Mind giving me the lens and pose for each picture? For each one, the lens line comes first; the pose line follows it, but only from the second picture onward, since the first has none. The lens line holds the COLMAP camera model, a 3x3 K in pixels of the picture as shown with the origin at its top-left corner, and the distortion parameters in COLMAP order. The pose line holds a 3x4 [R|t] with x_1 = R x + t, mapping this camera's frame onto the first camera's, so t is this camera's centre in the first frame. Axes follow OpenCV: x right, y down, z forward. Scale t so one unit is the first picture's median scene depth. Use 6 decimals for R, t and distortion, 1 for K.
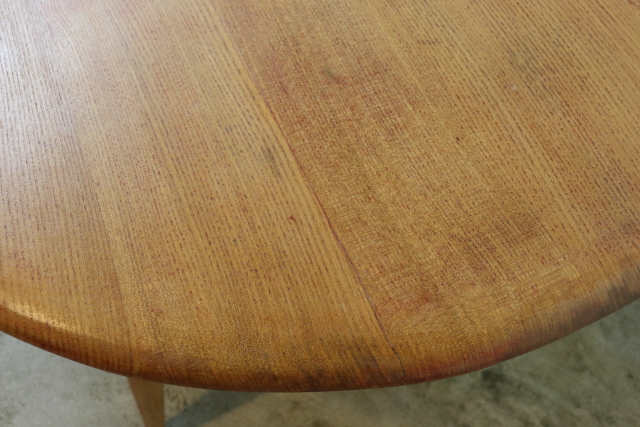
lens RADIAL K [[607.5, 0, 320.0], [0, 607.5, 213.5], [0, 0, 1]] dist [-0.178085, 0.243780]
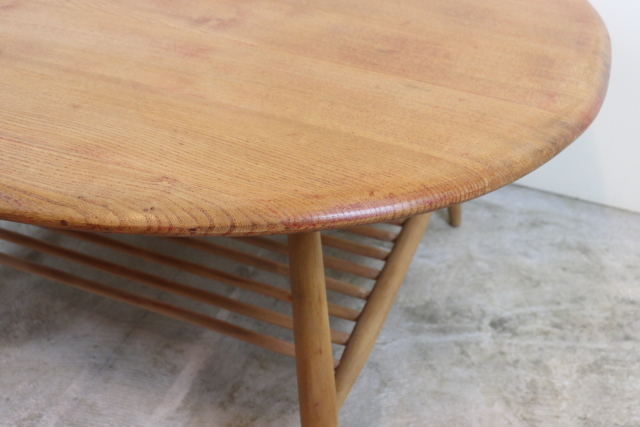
lens RADIAL K [[761.1, 0, 320.0], [0, 761.1, 213.5], [0, 0, 1]] dist [-0.025573, -0.013843]
pose [[0.716549, -0.409977, 0.564337, -1.449713], [0.589456, 0.788476, -0.175634, 0.349795], [-0.372960, 0.458502, 0.806645, -0.289932]]
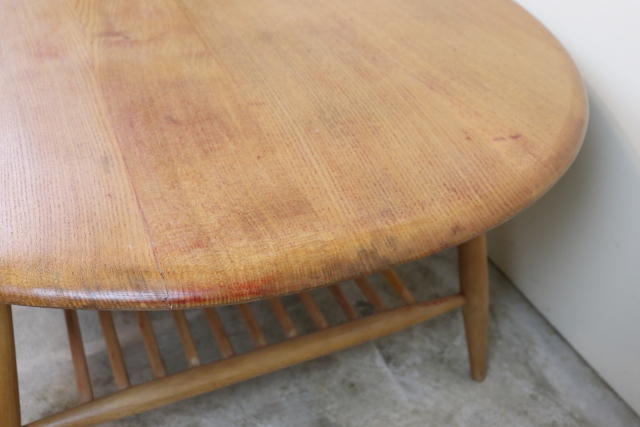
lens RADIAL K [[660.4, 0, 320.0], [0, 660.4, 213.5], [0, 0, 1]] dist [-0.080083, 0.019430]
pose [[0.999549, 0.029442, -0.005972, 0.382454], [-0.029568, 0.929051, -0.368769, 0.506522], [-0.005309, 0.368780, 0.929502, -0.244437]]
